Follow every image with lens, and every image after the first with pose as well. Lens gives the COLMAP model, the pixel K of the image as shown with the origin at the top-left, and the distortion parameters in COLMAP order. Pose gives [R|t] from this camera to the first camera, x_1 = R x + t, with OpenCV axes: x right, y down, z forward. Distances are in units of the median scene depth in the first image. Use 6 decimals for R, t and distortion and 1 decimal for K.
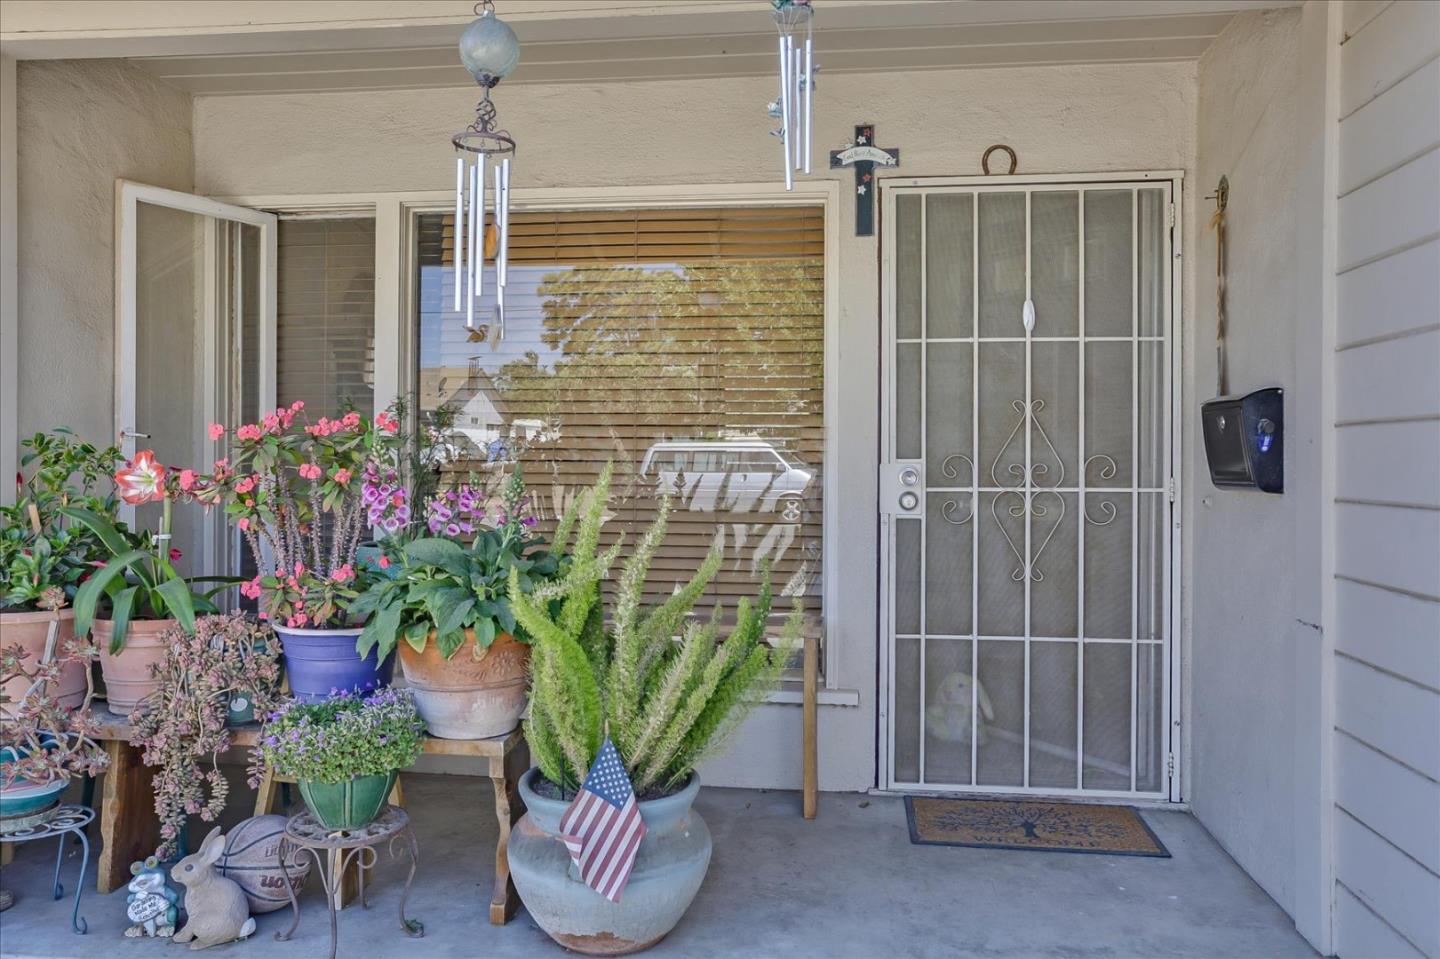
lens RADIAL K [[1102.0, 0, 718.7], [0, 1102.0, 455.0], [0, 0, 1]] dist [-0.001870, 0.000001]
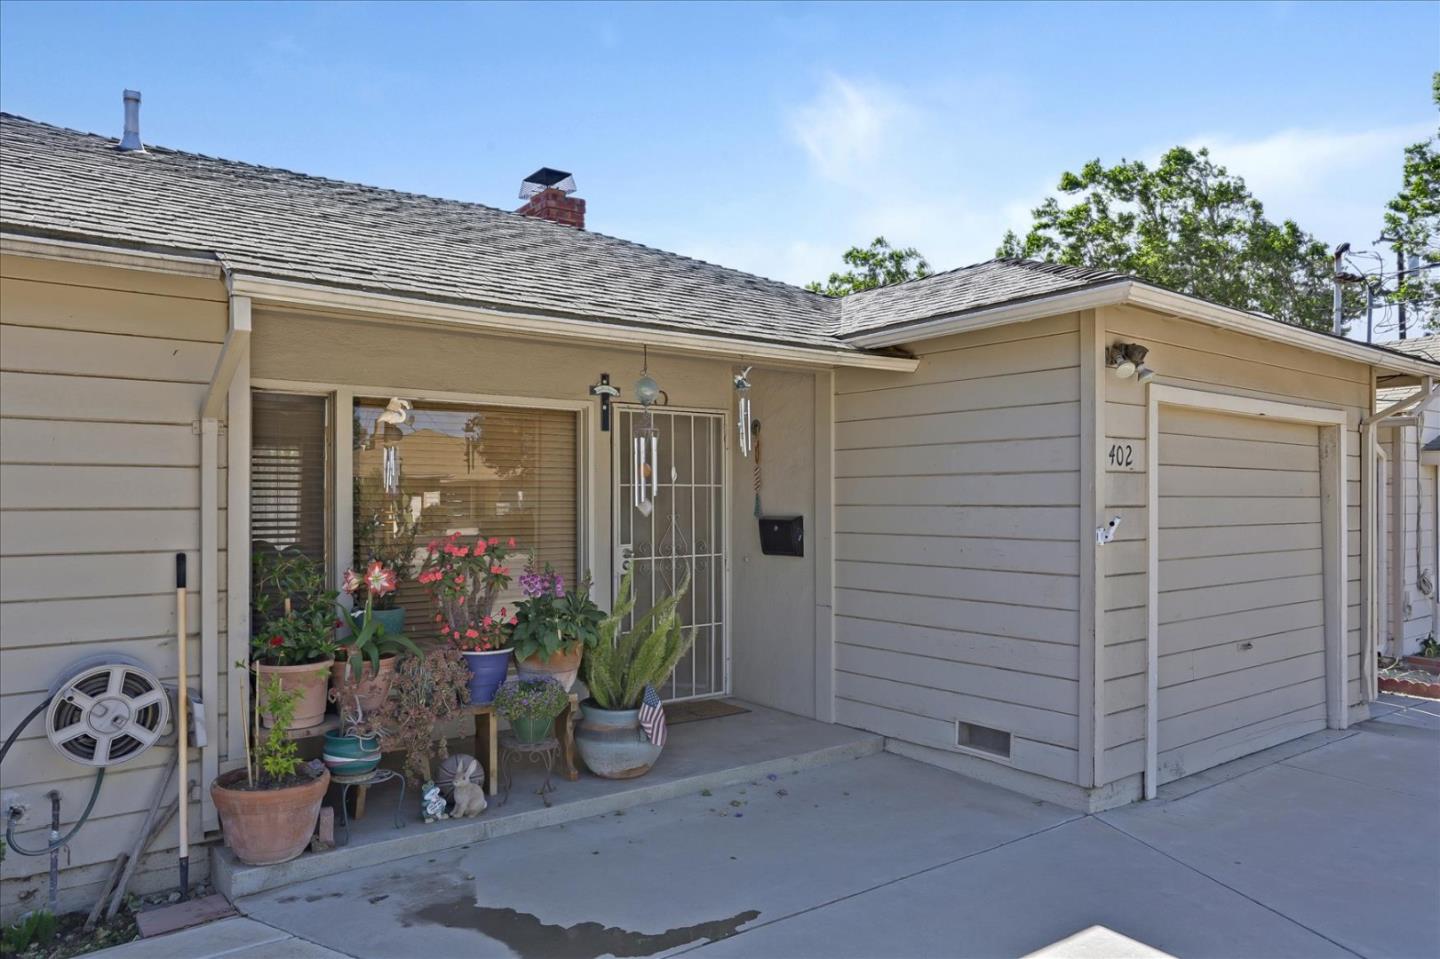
lens RADIAL K [[961.7, 0, 698.9], [0, 961.7, 499.0], [0, 0, 1]] dist [-0.055423, 0.053699]
pose [[0.721692, -0.004988, 0.692196, -0.960177], [0.003689, 0.999988, 0.003360, -0.086124], [-0.692204, 0.000129, 0.721702, -0.356868]]
